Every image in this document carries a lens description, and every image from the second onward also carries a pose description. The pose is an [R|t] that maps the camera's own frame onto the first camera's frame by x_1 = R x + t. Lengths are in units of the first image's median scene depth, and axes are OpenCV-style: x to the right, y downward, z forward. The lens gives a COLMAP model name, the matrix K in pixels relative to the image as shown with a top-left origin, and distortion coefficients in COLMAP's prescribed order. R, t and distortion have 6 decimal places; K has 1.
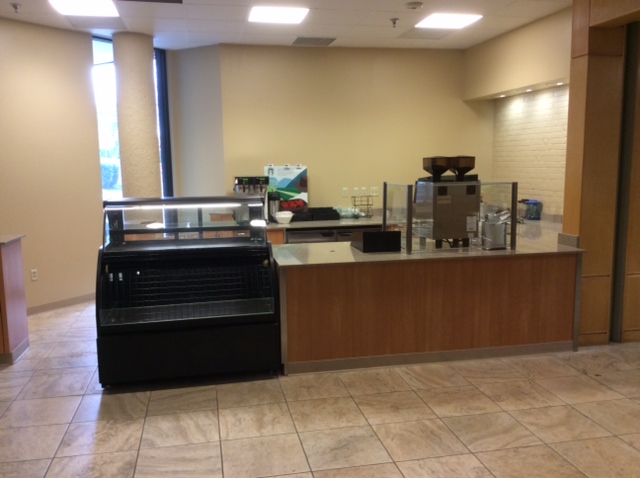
lens RADIAL K [[585.6, 0, 321.6], [0, 585.6, 240.8], [0, 0, 1]] dist [0.088262, -0.180091]
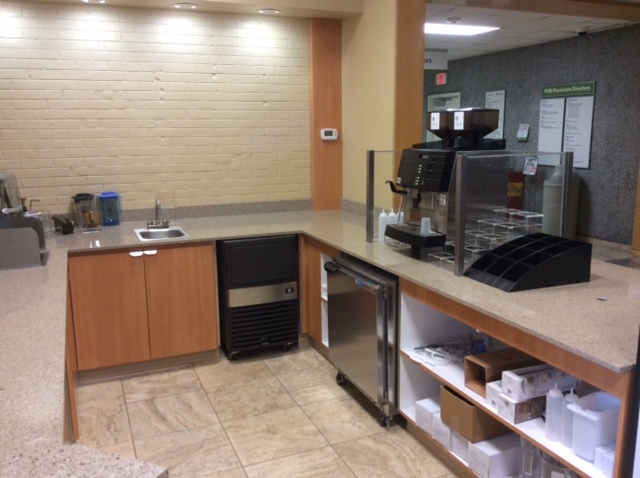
lens RADIAL K [[585.6, 0, 321.6], [0, 585.6, 240.8], [0, 0, 1]] dist [0.088262, -0.180091]
pose [[-0.196524, -0.172695, 0.965171, -0.399132], [0.146810, 0.968087, 0.203109, -0.162586], [-0.969446, 0.181613, -0.164899, 1.307011]]
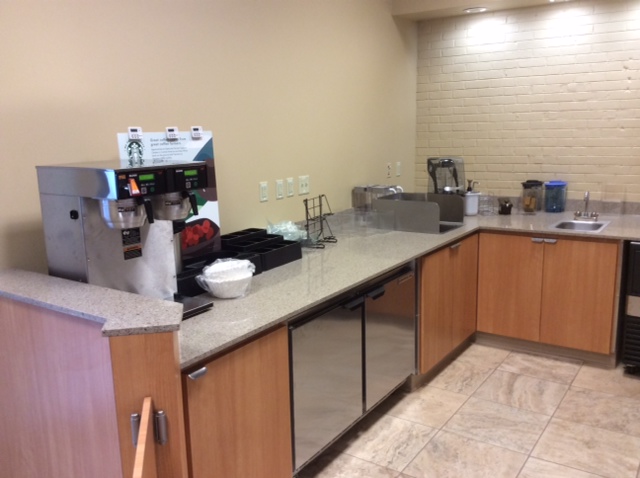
lens RADIAL K [[585.6, 0, 321.6], [0, 585.6, 240.8], [0, 0, 1]] dist [0.088262, -0.180091]
pose [[0.715758, -0.137973, 0.684583, -0.384040], [0.109243, 0.990342, 0.085380, -0.126807], [-0.689751, 0.013674, 0.723917, 1.042152]]
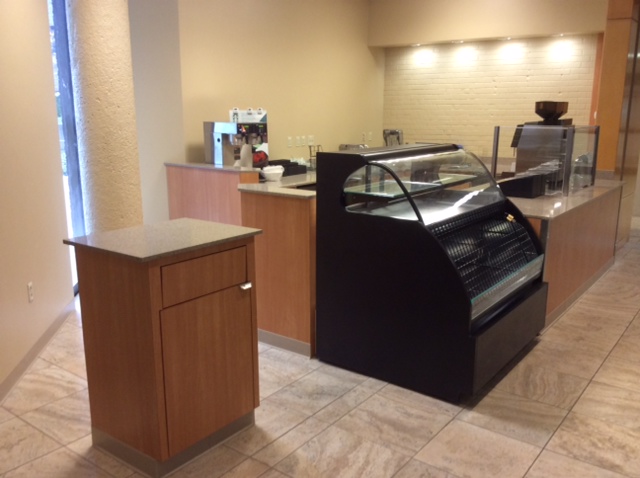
lens RADIAL K [[585.6, 0, 321.6], [0, 585.6, 240.8], [0, 0, 1]] dist [0.088262, -0.180091]
pose [[0.752256, -0.129622, 0.645995, -0.828299], [0.077504, 0.991059, 0.108608, -0.043839], [-0.654297, -0.031634, 0.755576, 0.474471]]
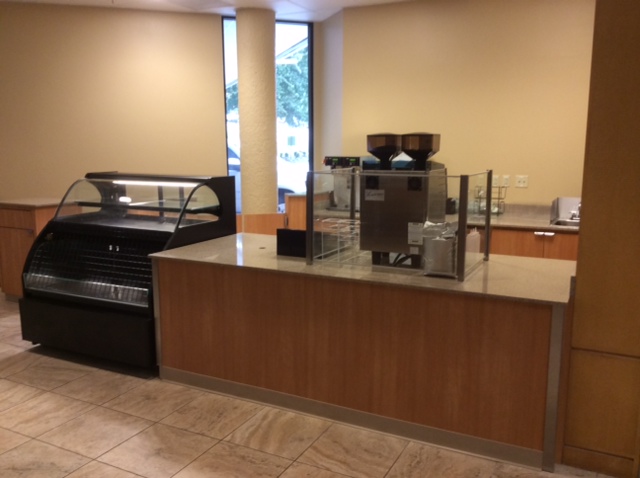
lens RADIAL K [[585.6, 0, 321.6], [0, 585.6, 240.8], [0, 0, 1]] dist [0.088262, -0.180091]
pose [[0.775972, 0.117440, -0.619739, 0.597644], [-0.096757, 0.993048, 0.067033, -0.056232], [0.623303, 0.007948, 0.781940, 0.411984]]
